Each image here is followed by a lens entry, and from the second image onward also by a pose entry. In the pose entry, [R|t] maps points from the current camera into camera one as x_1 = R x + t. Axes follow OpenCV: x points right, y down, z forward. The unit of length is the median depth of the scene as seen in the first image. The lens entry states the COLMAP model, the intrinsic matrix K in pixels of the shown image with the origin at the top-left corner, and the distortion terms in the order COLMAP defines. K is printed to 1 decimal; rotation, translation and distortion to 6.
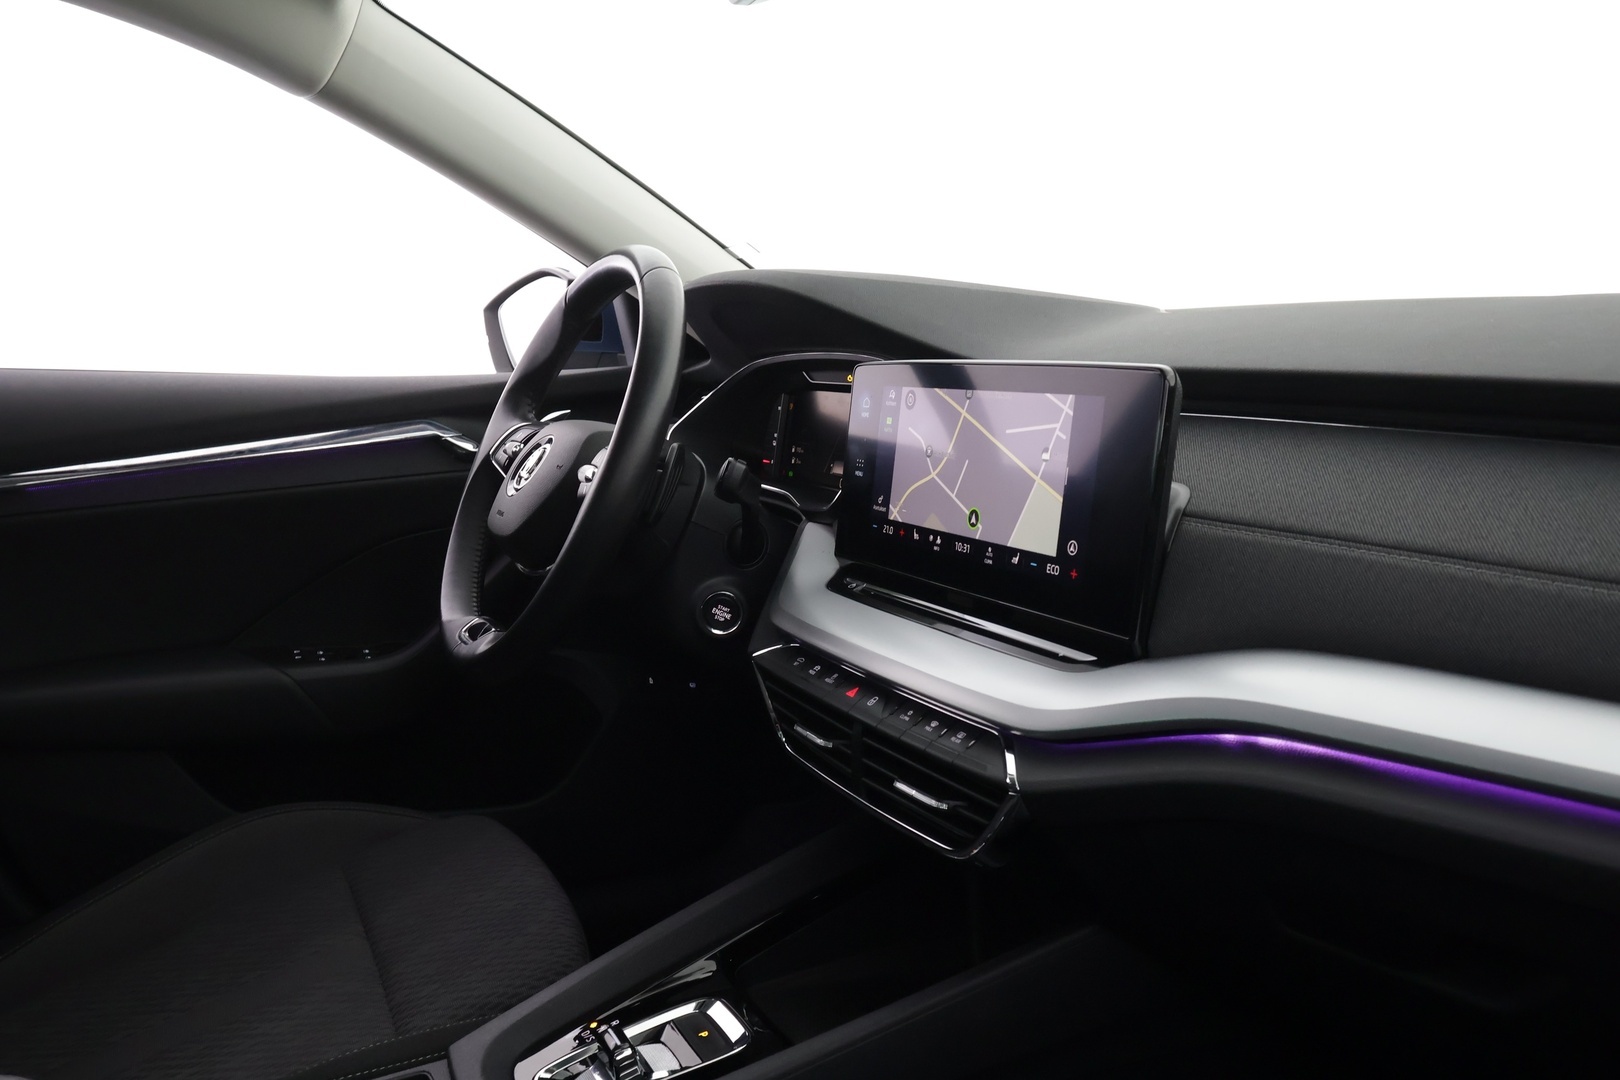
lens RADIAL K [[1287.4, 0, 822.5], [0, 1287.4, 541.2], [0, 0, 1]] dist [0.004444, 0.003030]
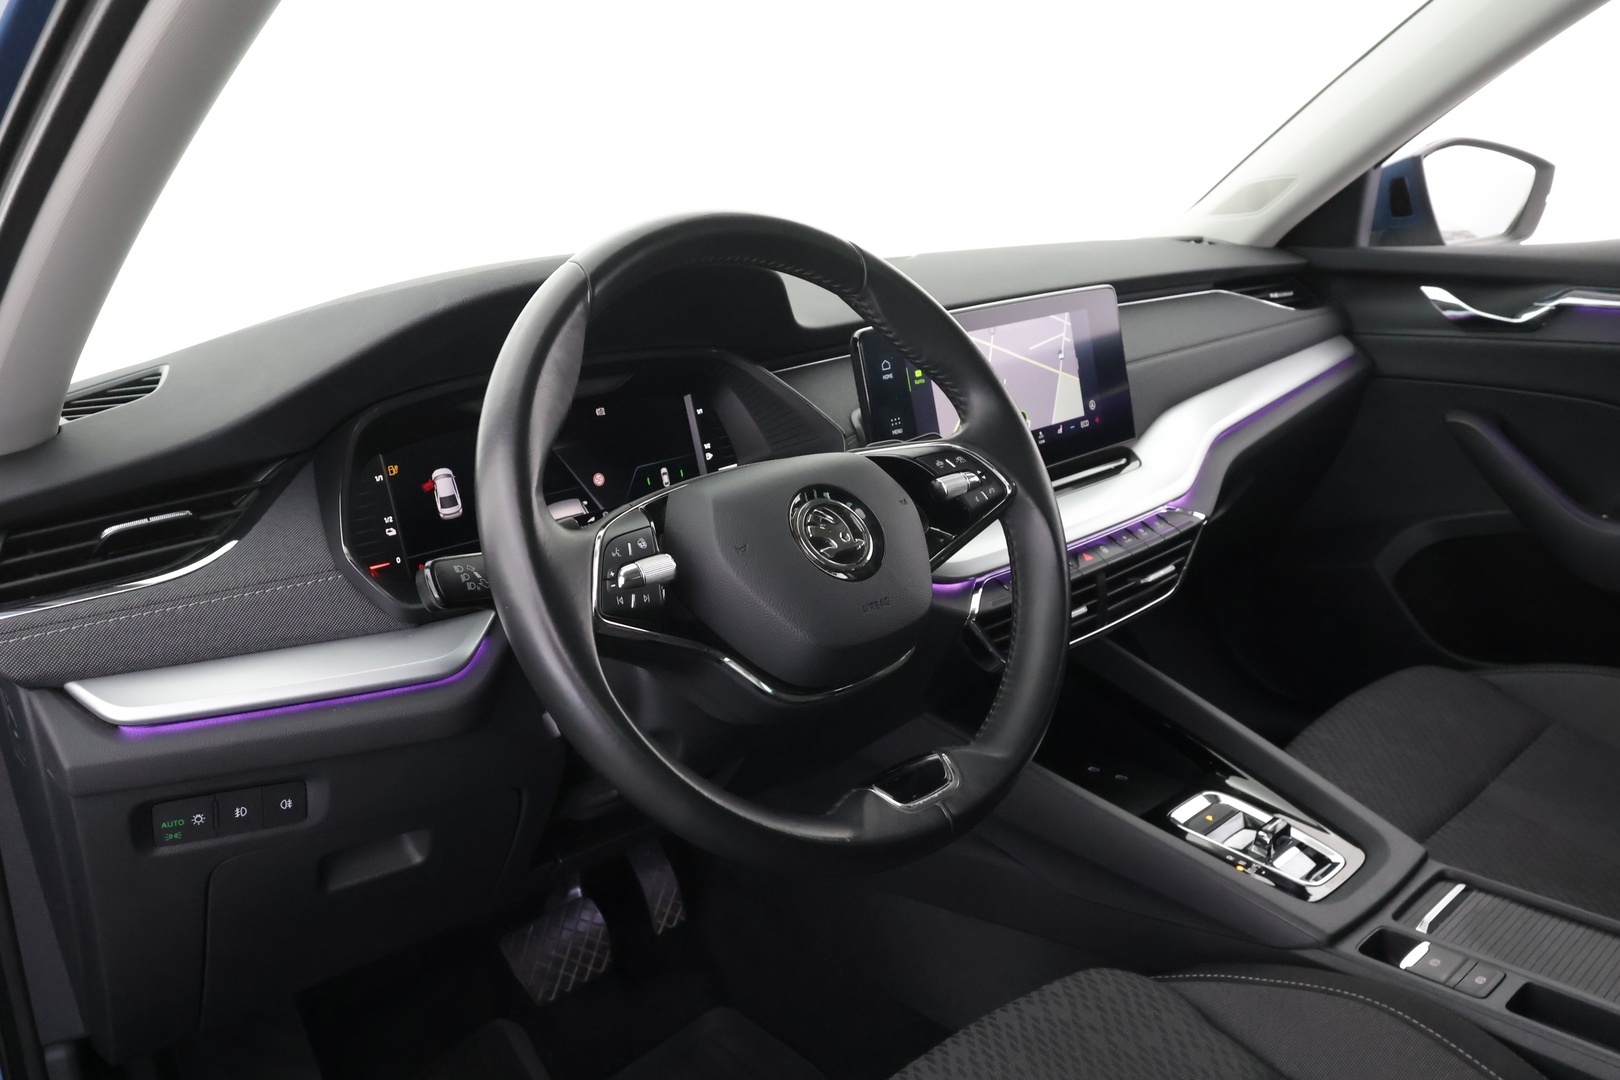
lens RADIAL K [[1287.4, 0, 816.7], [0, 1287.4, 530.3], [0, 0, 1]] dist [0.004444, 0.003030]
pose [[-0.252852, -0.193053, 0.948049, -1.146305], [0.244150, 0.935445, 0.255604, -0.309486], [-0.936192, 0.296096, -0.189395, 1.511386]]
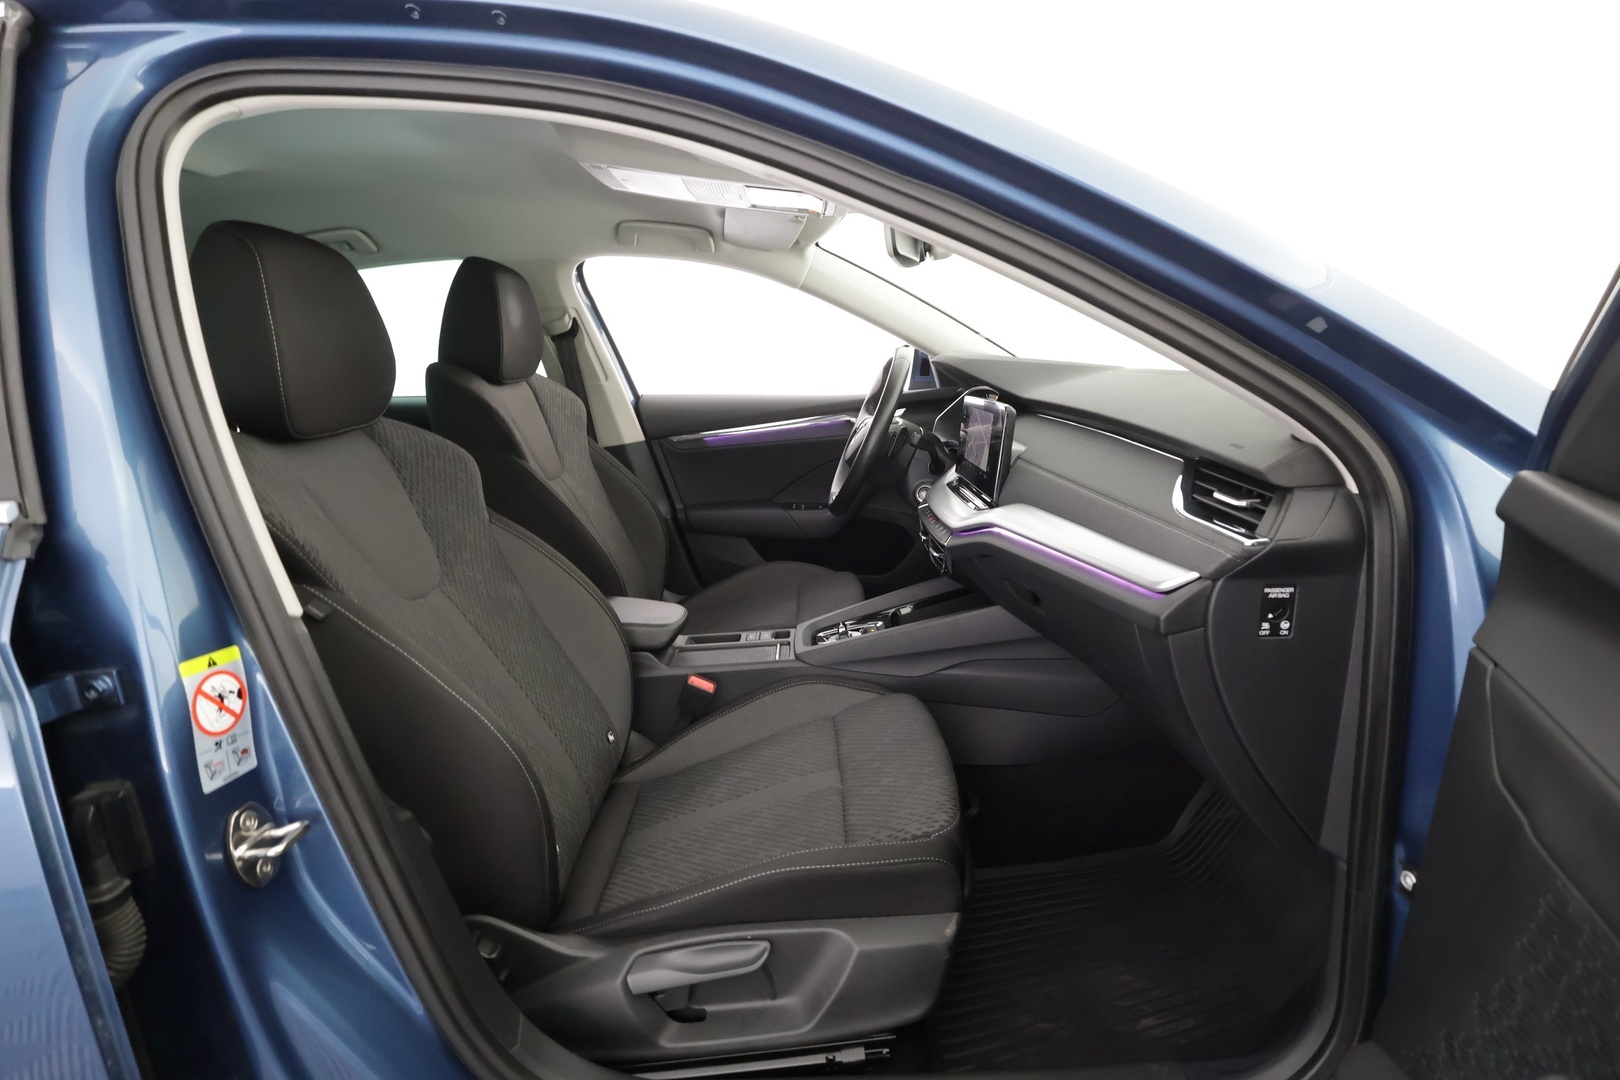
lens RADIAL K [[833.3, 0, 808.8], [0, 833.3, 540.8], [0, 0, 1]] dist [-0.000531, -0.000008]
pose [[0.875294, 0.076498, -0.477502, 0.646023], [-0.040523, 0.995539, 0.085209, 0.023367], [0.481890, -0.055233, 0.874489, -0.681133]]
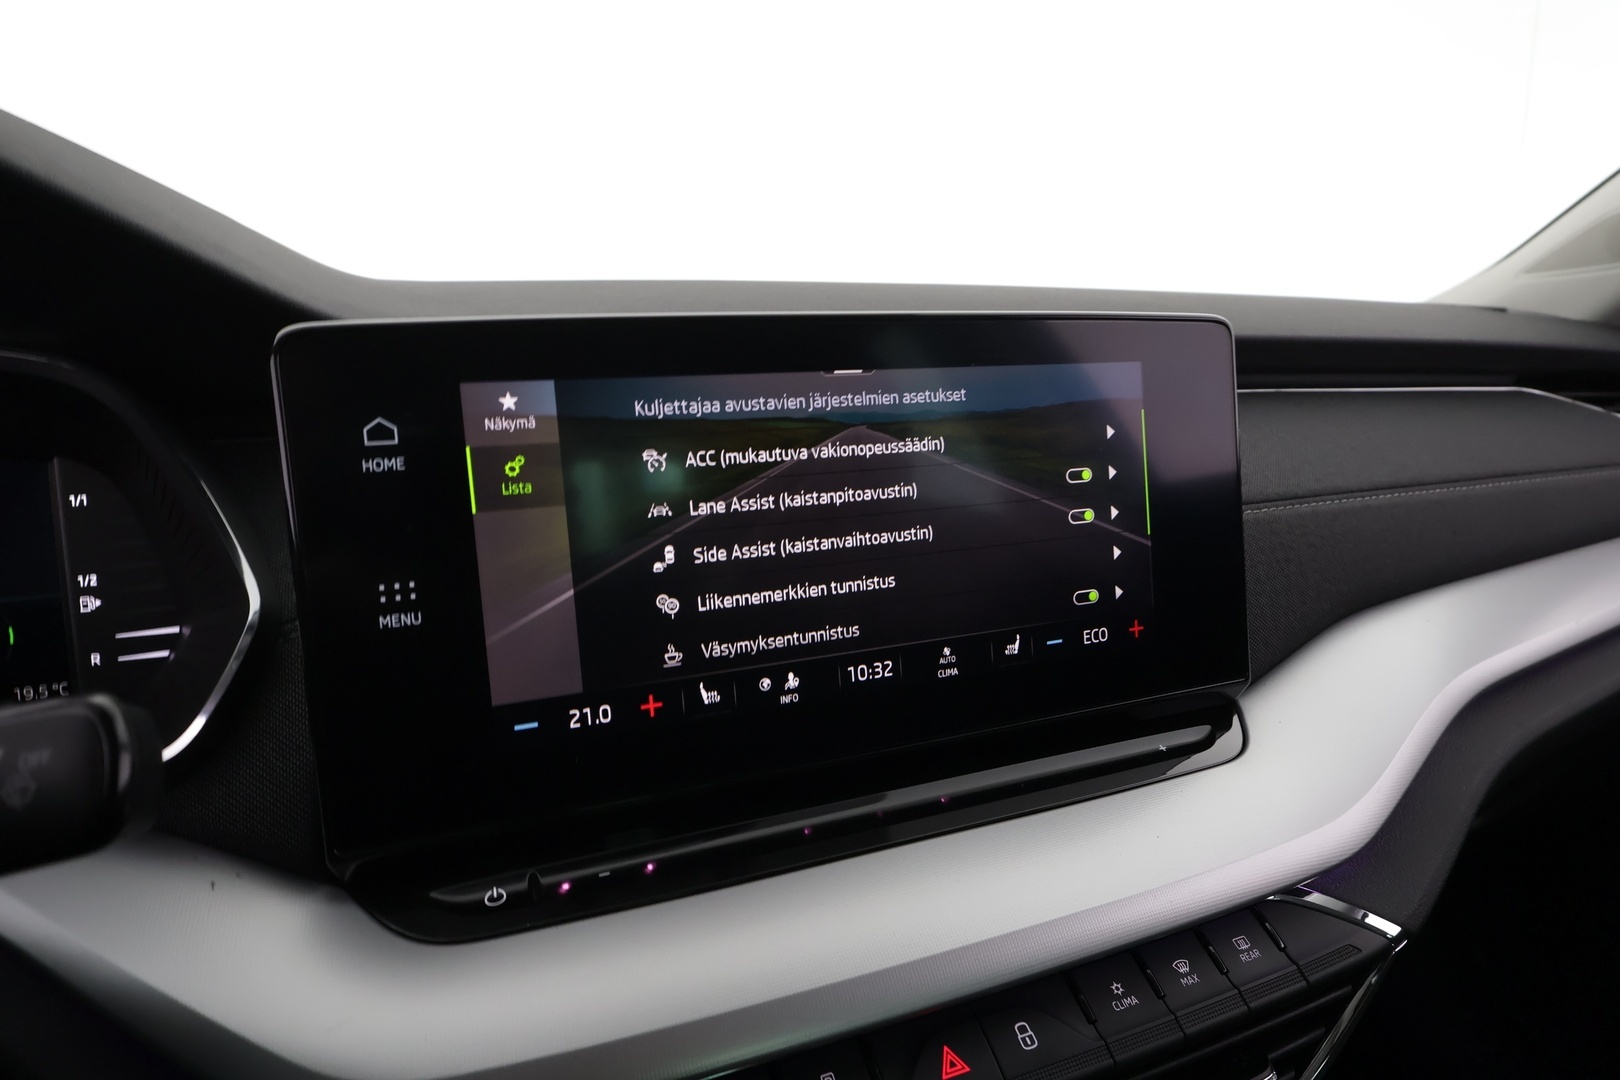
lens RADIAL K [[940.9, 0, 812.7], [0, 940.9, 536.6], [0, 0, 1]] dist [0.008009, -0.002554]
pose [[0.096877, -0.166181, 0.981325, -0.266777], [0.178715, 0.972842, 0.147102, -0.111787], [-0.979120, 0.161127, 0.123945, 0.989755]]
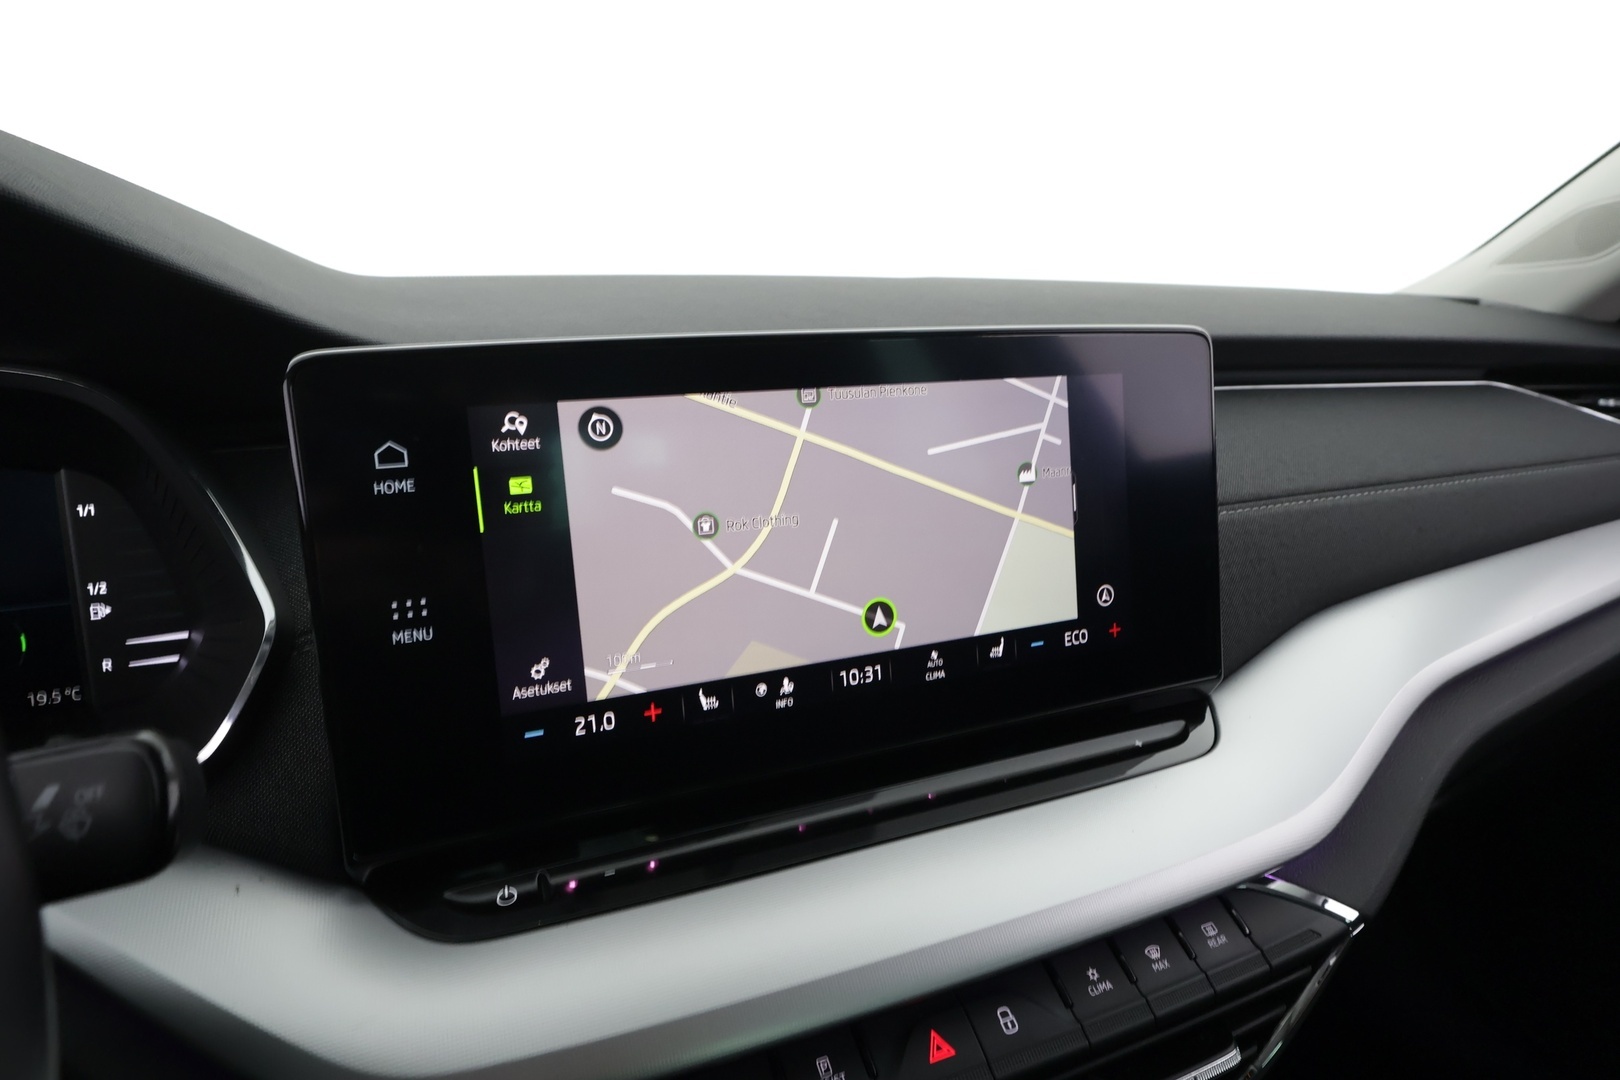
lens RADIAL K [[940.9, 0, 813.0], [0, 940.9, 538.3], [0, 0, 1]] dist [0.008009, -0.002554]
pose [[0.078068, -0.202018, 0.976265, -0.278429], [0.175493, 0.966748, 0.186015, -0.132902], [-0.981381, 0.156806, 0.110924, 0.989730]]
